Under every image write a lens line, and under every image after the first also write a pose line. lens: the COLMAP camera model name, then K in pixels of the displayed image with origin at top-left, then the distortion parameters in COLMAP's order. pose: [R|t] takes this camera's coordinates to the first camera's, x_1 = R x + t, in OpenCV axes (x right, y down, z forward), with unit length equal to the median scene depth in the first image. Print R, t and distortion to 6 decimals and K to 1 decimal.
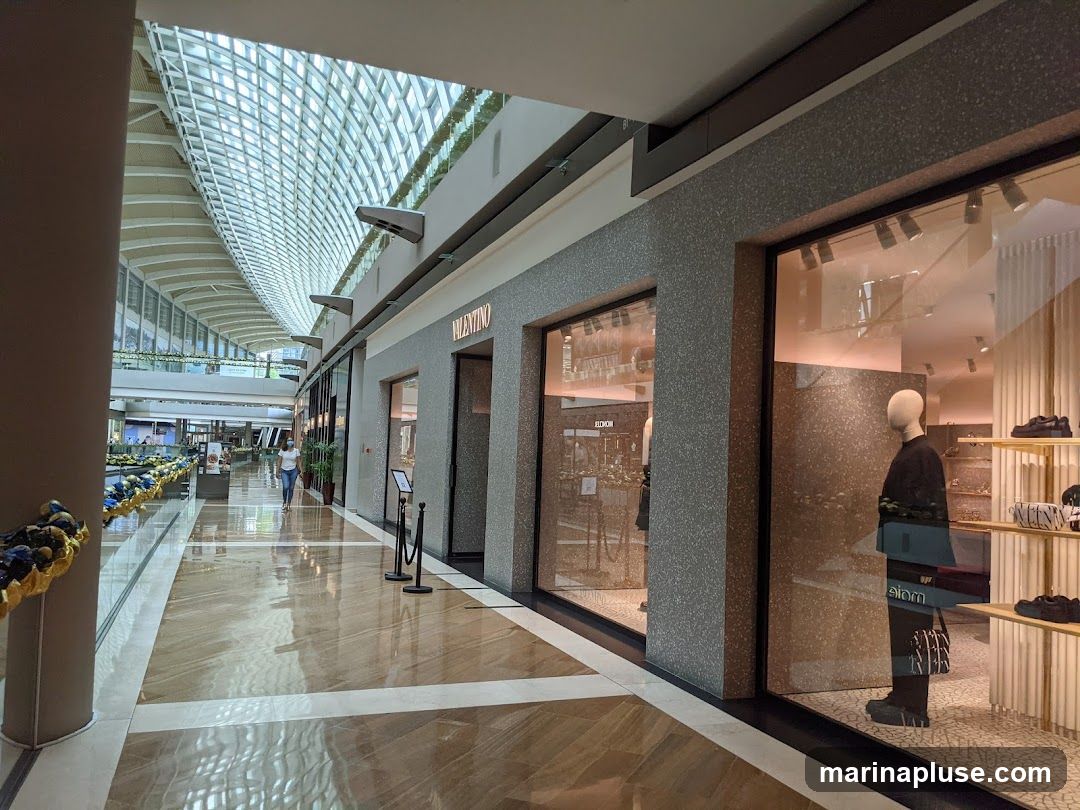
lens RADIAL K [[850.2, 0, 542.3], [0, 850.2, 398.9], [0, 0, 1]] dist [0.041353, -0.046355]
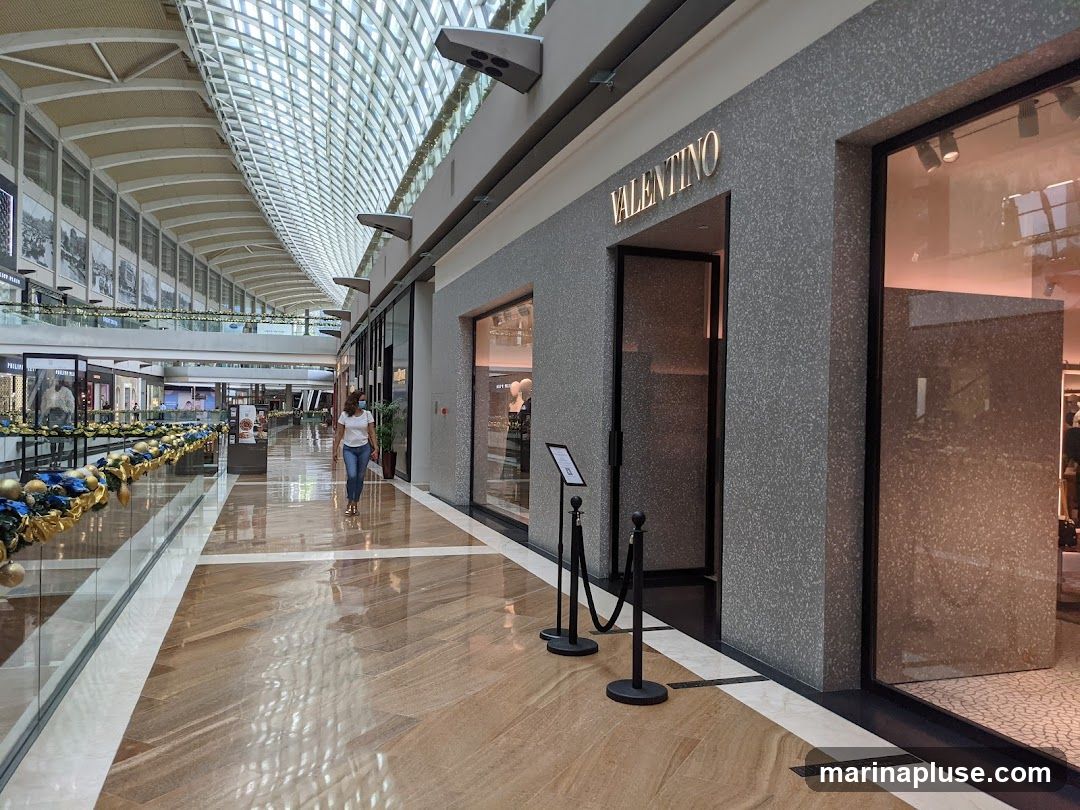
lens RADIAL K [[850.2, 0, 543.7], [0, 850.2, 408.2], [0, 0, 1]] dist [0.041353, -0.046355]
pose [[0.998928, -0.020259, -0.041631, -0.051861], [0.022711, 0.997983, 0.059284, 0.009415], [0.040346, -0.060166, 0.997373, 0.153632]]
